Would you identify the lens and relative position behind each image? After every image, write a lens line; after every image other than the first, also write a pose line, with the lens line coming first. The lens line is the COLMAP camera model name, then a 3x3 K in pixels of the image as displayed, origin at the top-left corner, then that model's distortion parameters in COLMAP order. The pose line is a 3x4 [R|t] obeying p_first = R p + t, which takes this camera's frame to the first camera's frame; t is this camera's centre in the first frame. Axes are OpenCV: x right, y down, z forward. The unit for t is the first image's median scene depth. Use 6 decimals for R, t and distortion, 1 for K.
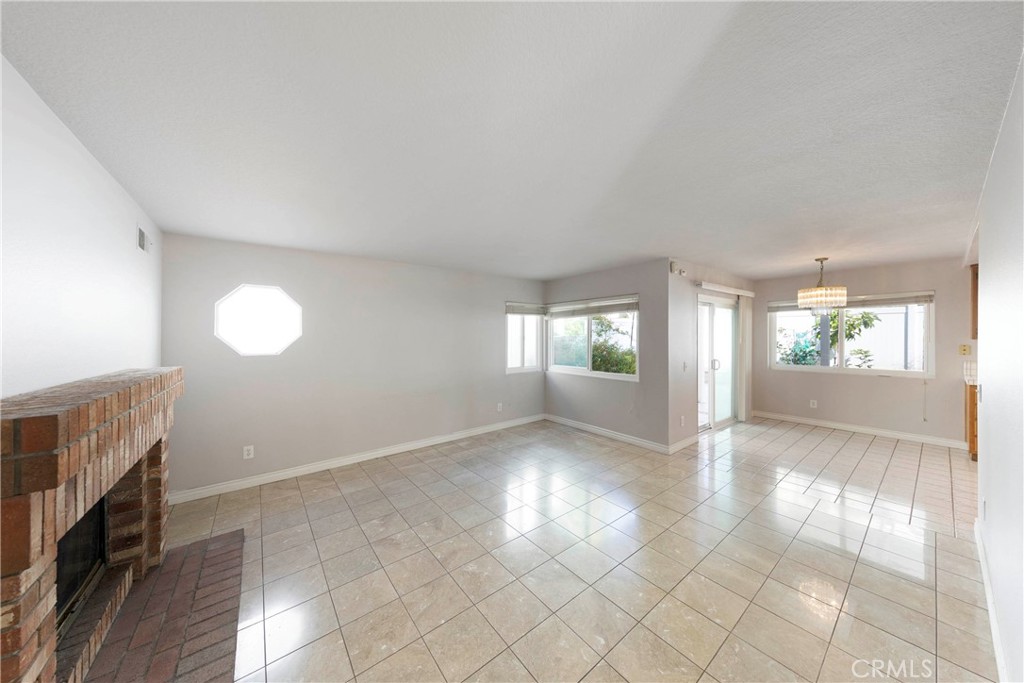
lens RADIAL K [[323.2, 0, 513.3], [0, 323.2, 341.5], [0, 0, 1]] dist [0.000412, 0.000018]
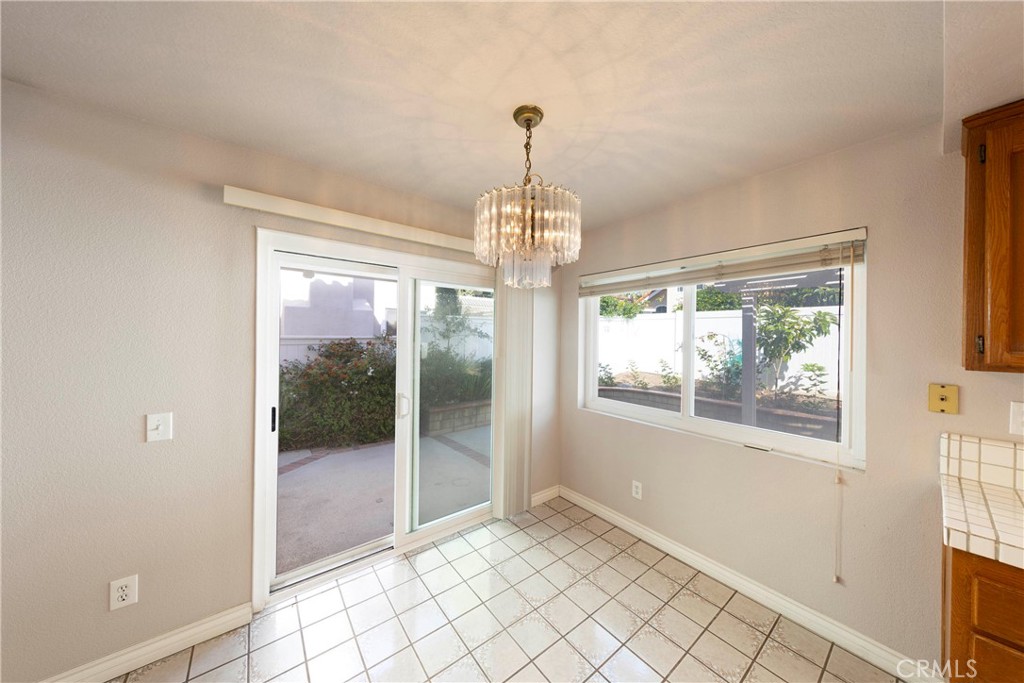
lens RADIAL K [[333.0, 0, 511.5], [0, 333.0, 336.6], [0, 0, 1]] dist [-0.000033, -0.000066]
pose [[0.999640, 0.021071, 0.016591, 0.123088], [-0.020675, 0.999504, -0.023737, -0.002190], [-0.017083, 0.023386, 0.999581, 0.086534]]
